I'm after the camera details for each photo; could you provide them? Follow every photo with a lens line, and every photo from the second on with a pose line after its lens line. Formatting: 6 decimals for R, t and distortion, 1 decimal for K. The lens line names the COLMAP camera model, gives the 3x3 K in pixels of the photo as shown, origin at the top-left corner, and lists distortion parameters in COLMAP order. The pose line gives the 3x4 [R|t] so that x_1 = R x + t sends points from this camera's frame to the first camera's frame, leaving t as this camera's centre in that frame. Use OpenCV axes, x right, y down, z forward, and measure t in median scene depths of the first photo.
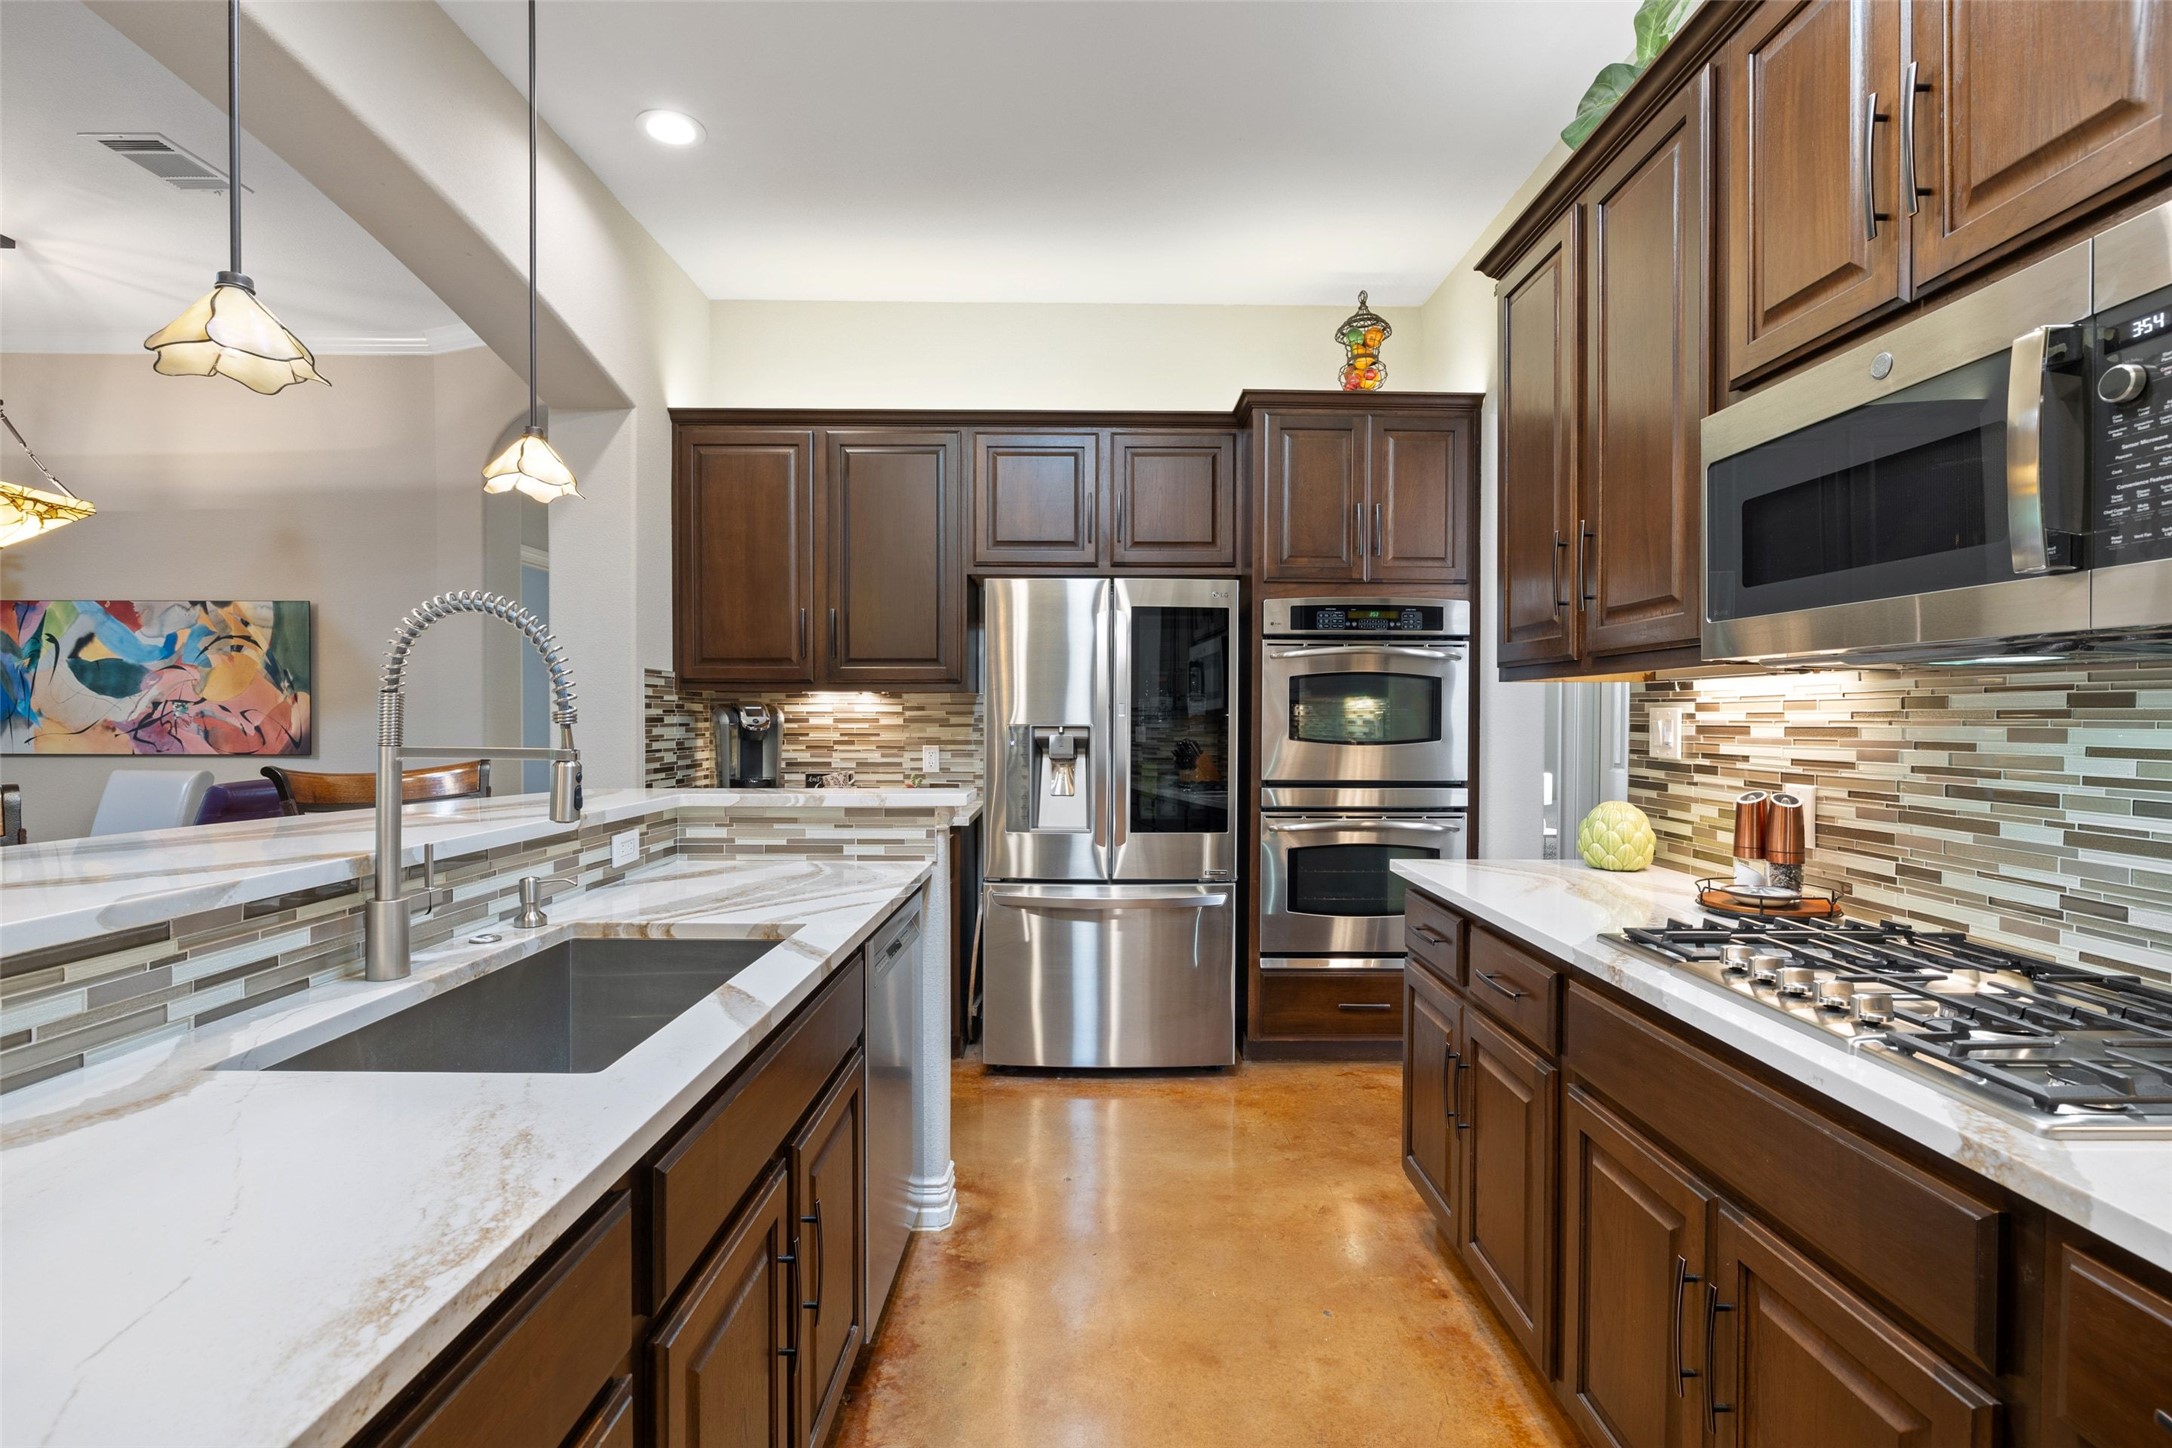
lens RADIAL K [[1002.1, 0, 1099.4], [0, 1002.1, 730.3], [0, 0, 1]] dist [-0.002804, -0.000295]
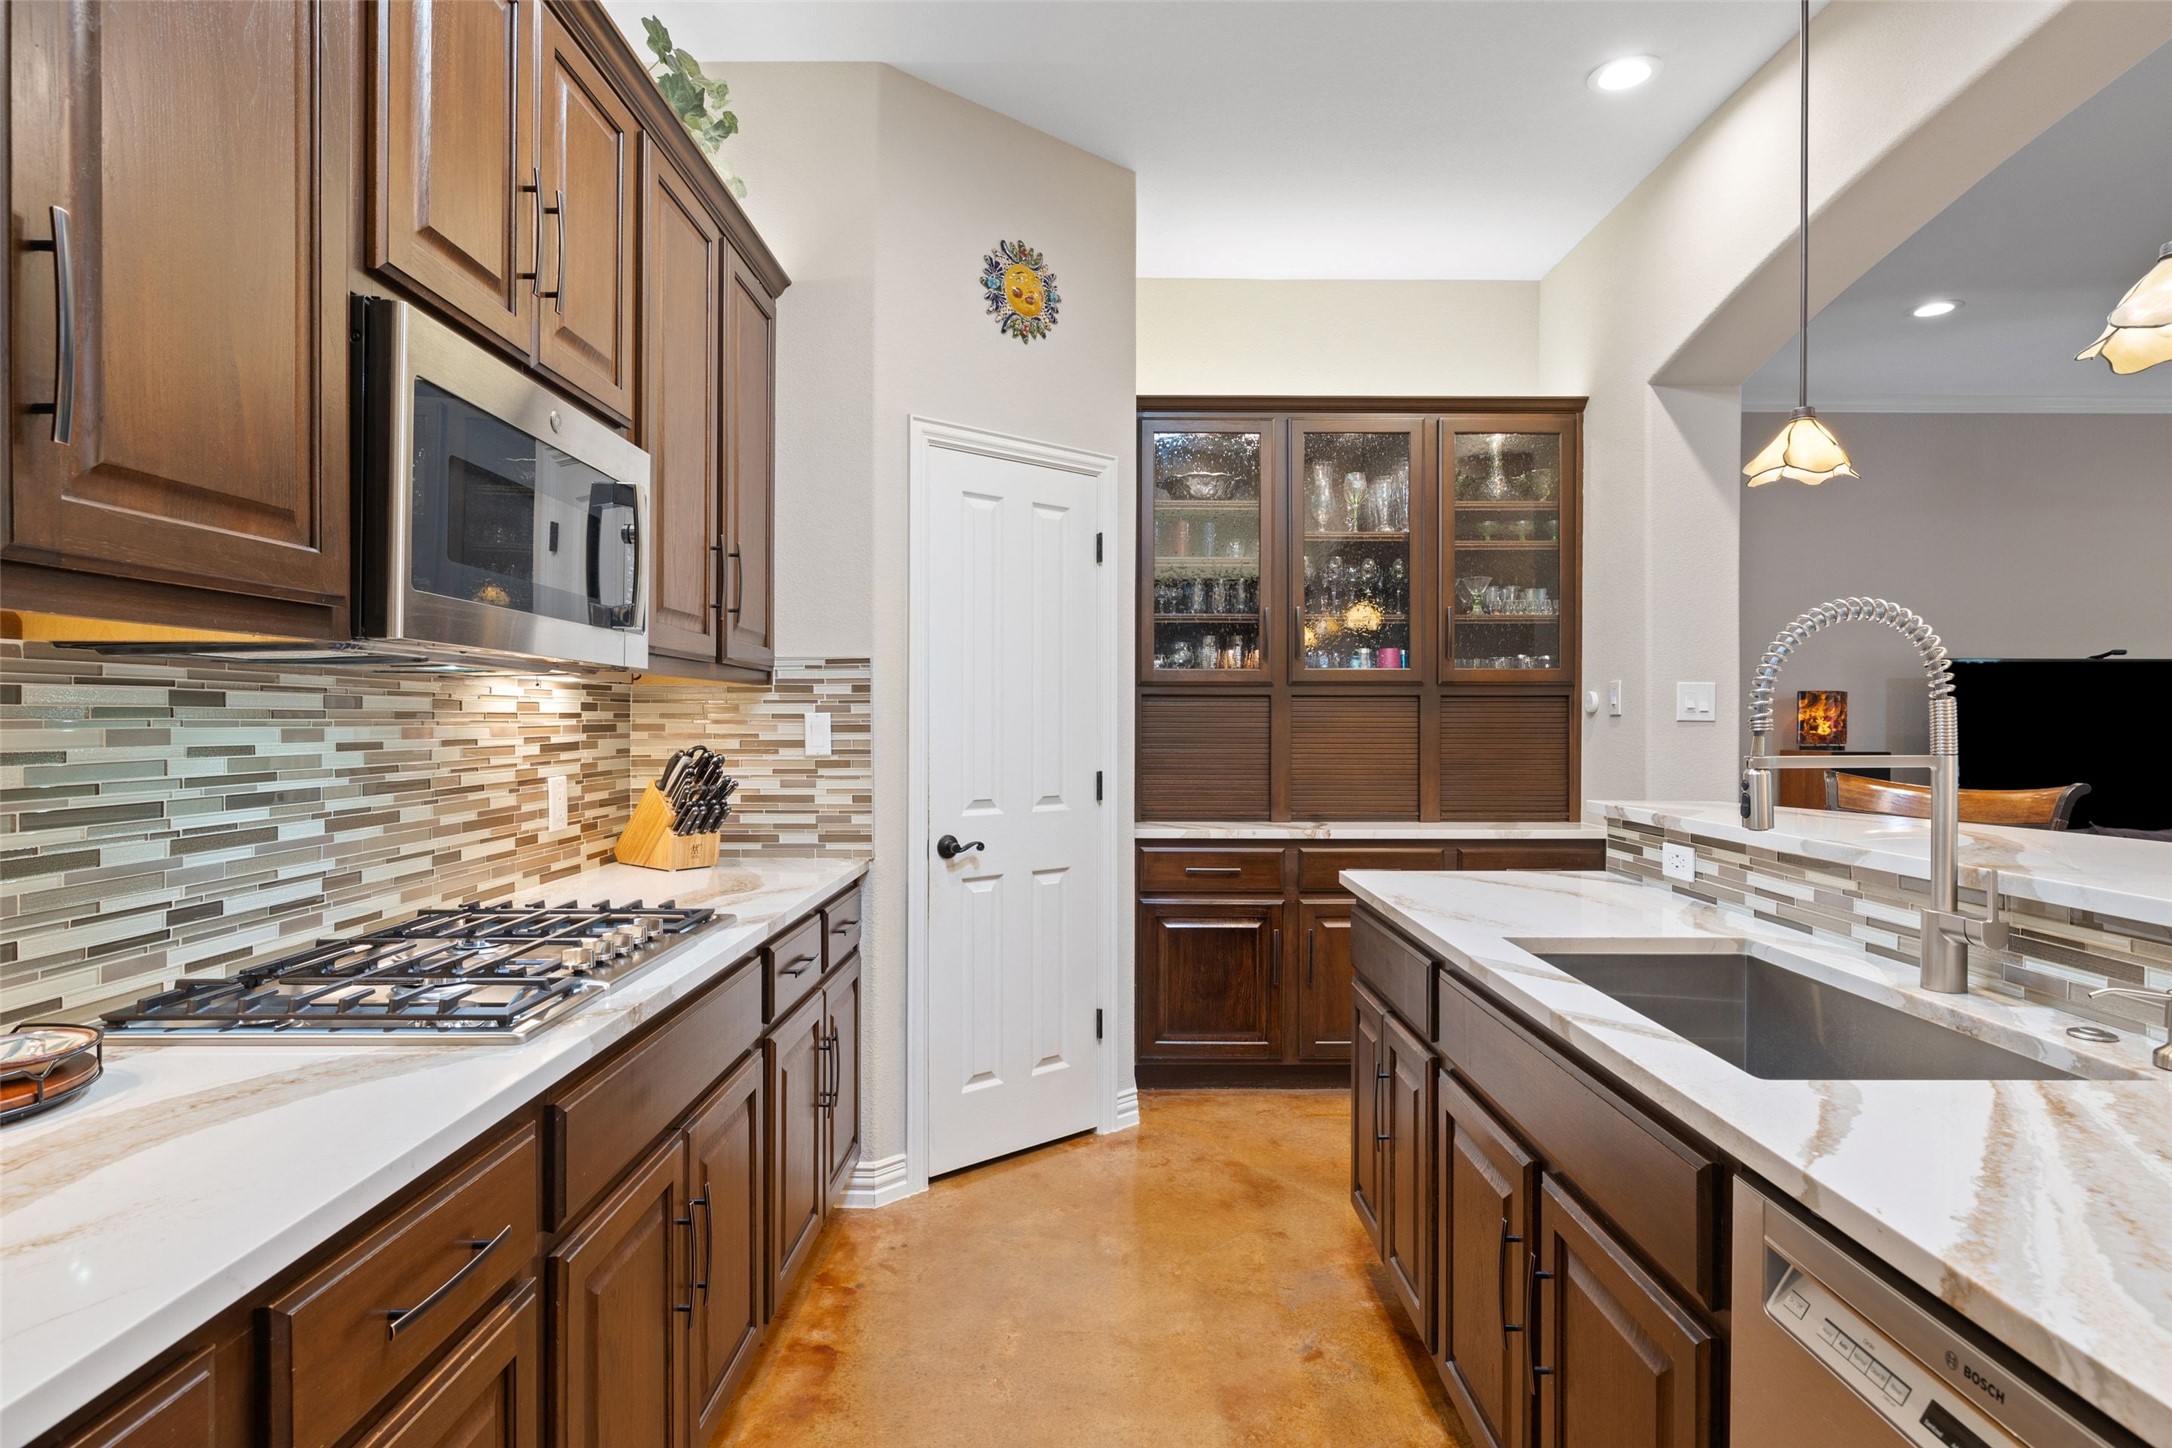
lens RADIAL K [[1116.2, 0, 1077.4], [0, 1116.2, 718.4], [0, 0, 1]] dist [-0.000988, -0.000001]
pose [[-0.999992, -0.003768, 0.001133, 0.130419], [-0.003746, 0.999818, 0.018703, -0.034392], [-0.001203, 0.018699, -0.999824, 2.075239]]
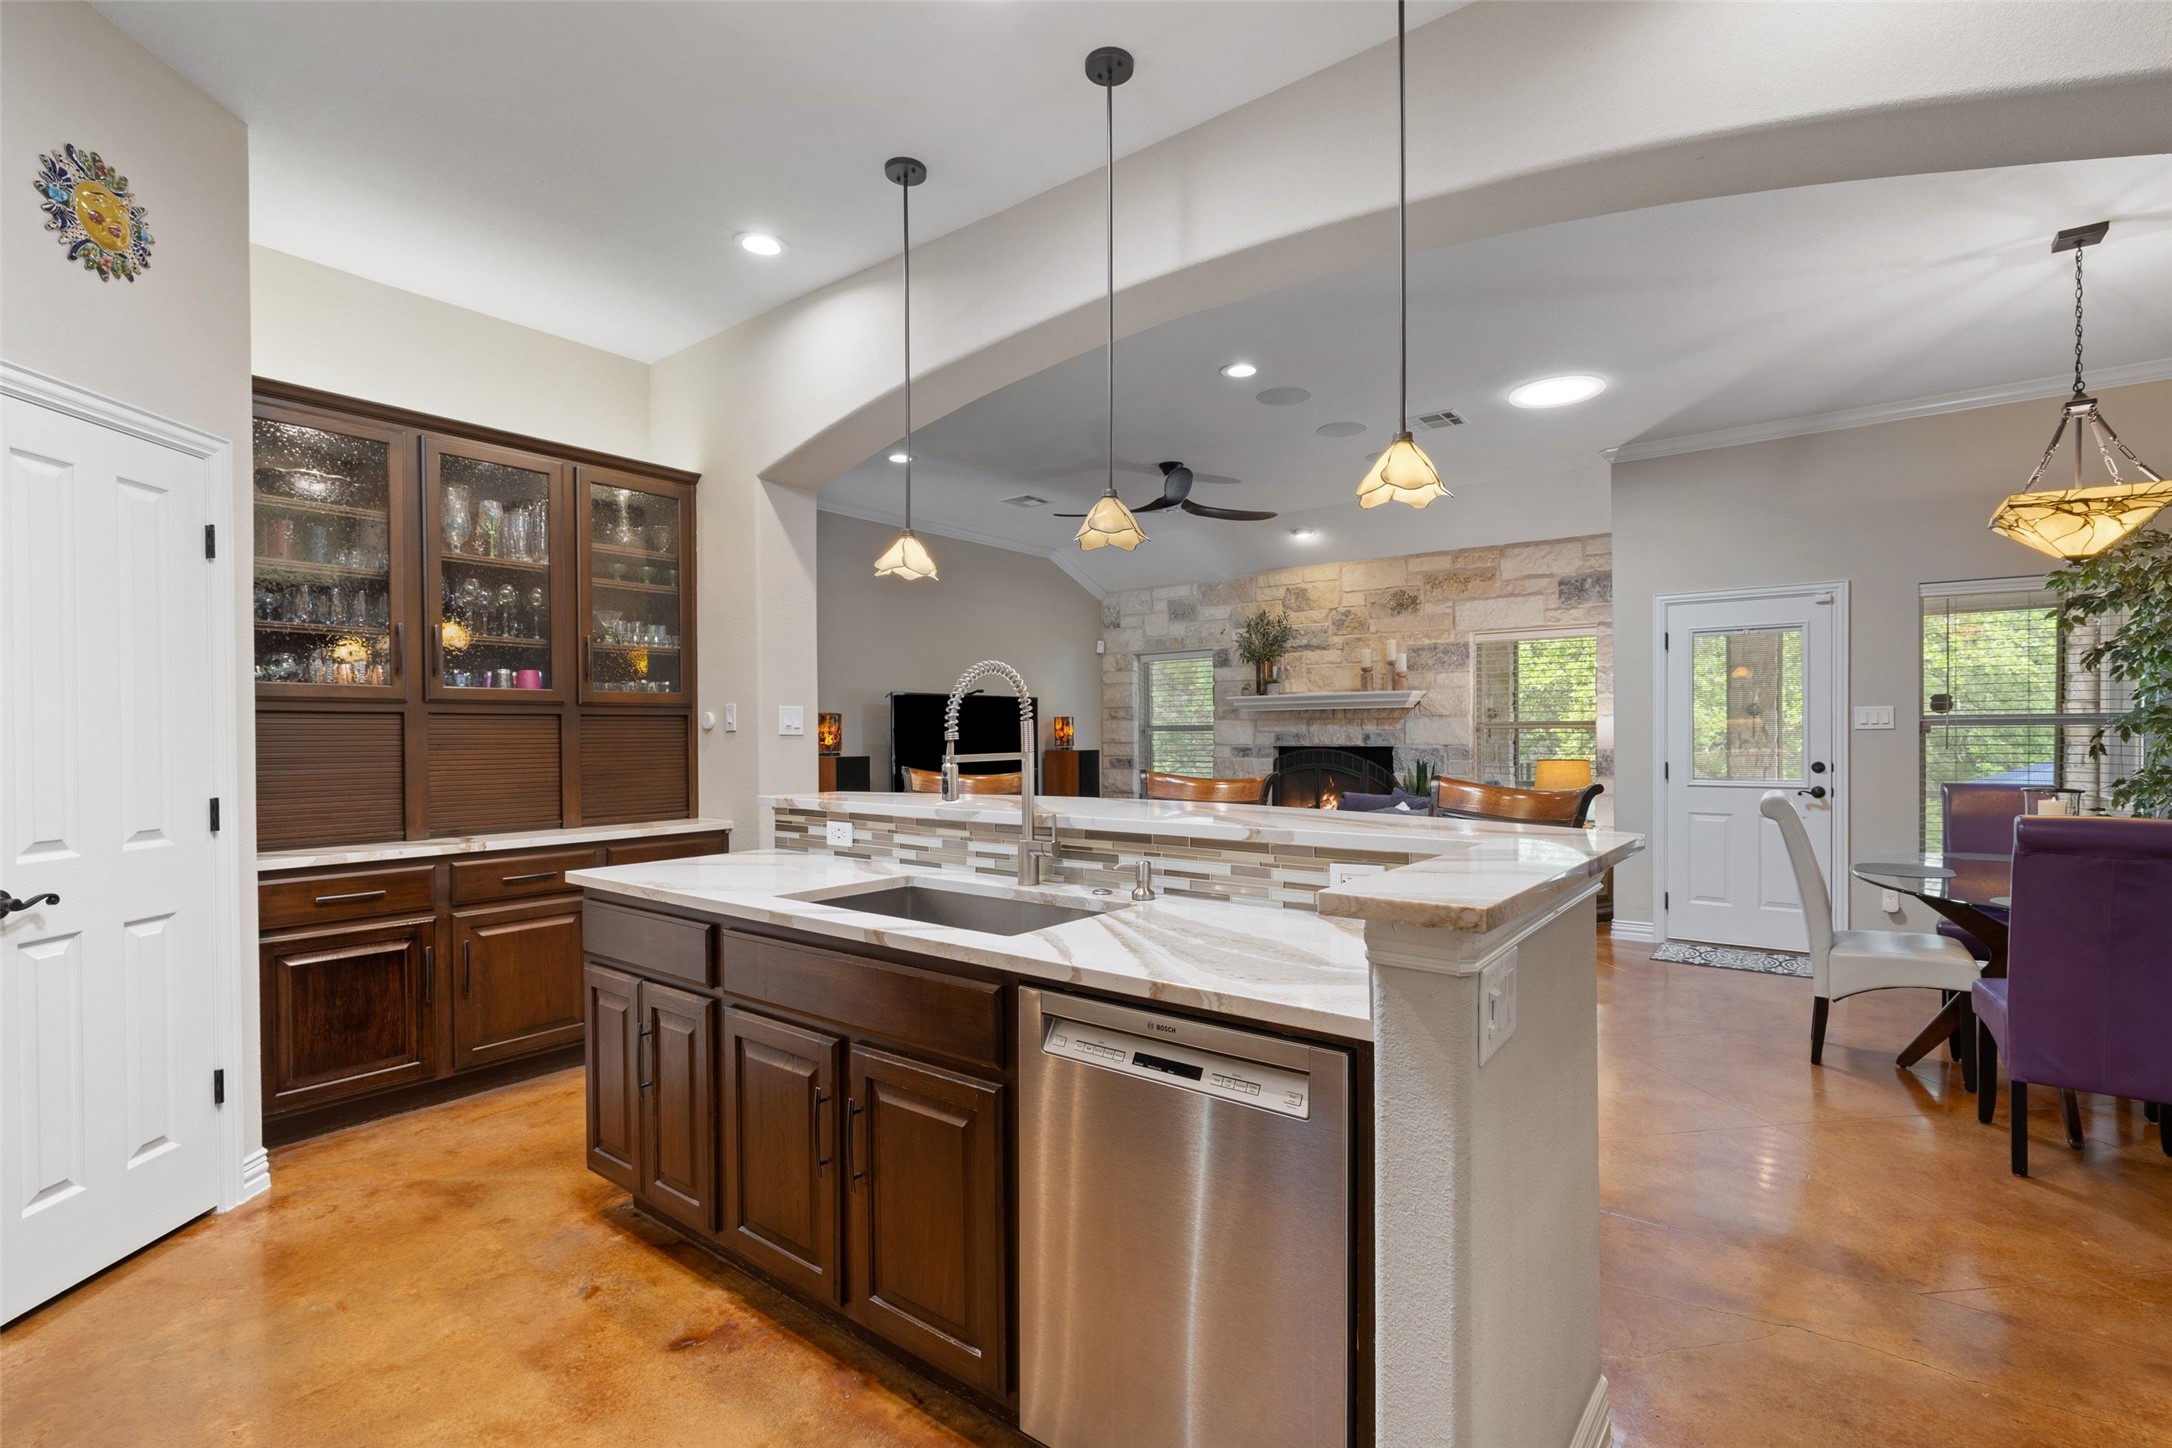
lens RADIAL K [[1002.1, 0, 1099.4], [0, 1002.1, 730.3], [0, 0, 1]] dist [-0.002804, -0.000295]
pose [[-0.602476, -0.000092, -0.798137, 0.595757], [-0.010262, 0.999918, 0.007631, -0.034174], [0.798071, 0.012788, -0.602428, 2.131956]]
